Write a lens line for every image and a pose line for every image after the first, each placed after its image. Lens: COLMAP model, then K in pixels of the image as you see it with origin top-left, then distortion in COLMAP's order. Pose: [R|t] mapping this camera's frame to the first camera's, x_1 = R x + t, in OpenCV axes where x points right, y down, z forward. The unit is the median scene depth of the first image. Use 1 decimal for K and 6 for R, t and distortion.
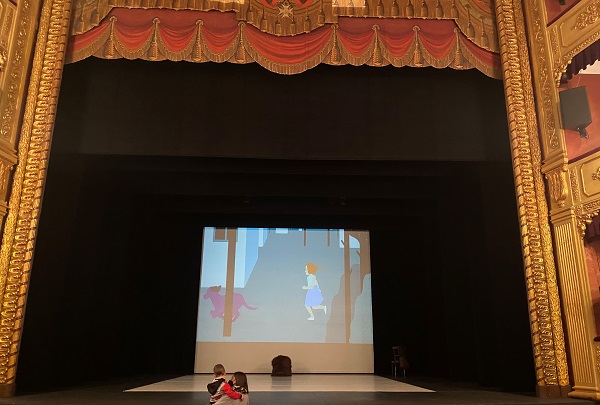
lens RADIAL K [[473.3, 0, 300.5], [0, 473.3, 223.4], [0, 0, 1]] dist [0.024194, -0.004464]
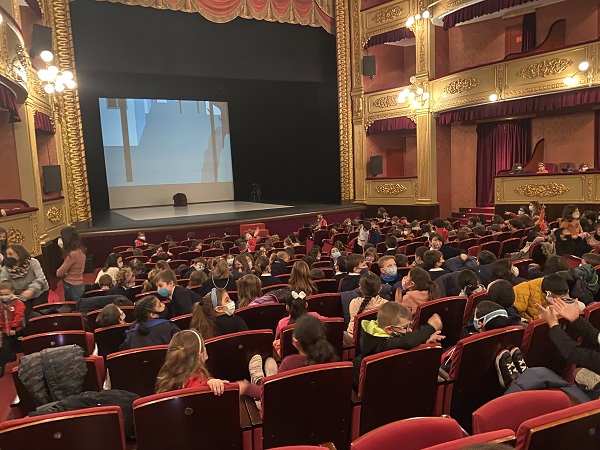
lens RADIAL K [[452.7, 0, 300.0], [0, 452.7, 225.0], [0, 0, 1]] dist [-0.003934, -0.001951]
pose [[0.902228, -0.093258, 0.421054, -0.470371], [-0.064128, 0.936472, 0.344830, -0.217857], [-0.426464, -0.338116, 0.838931, -0.594263]]
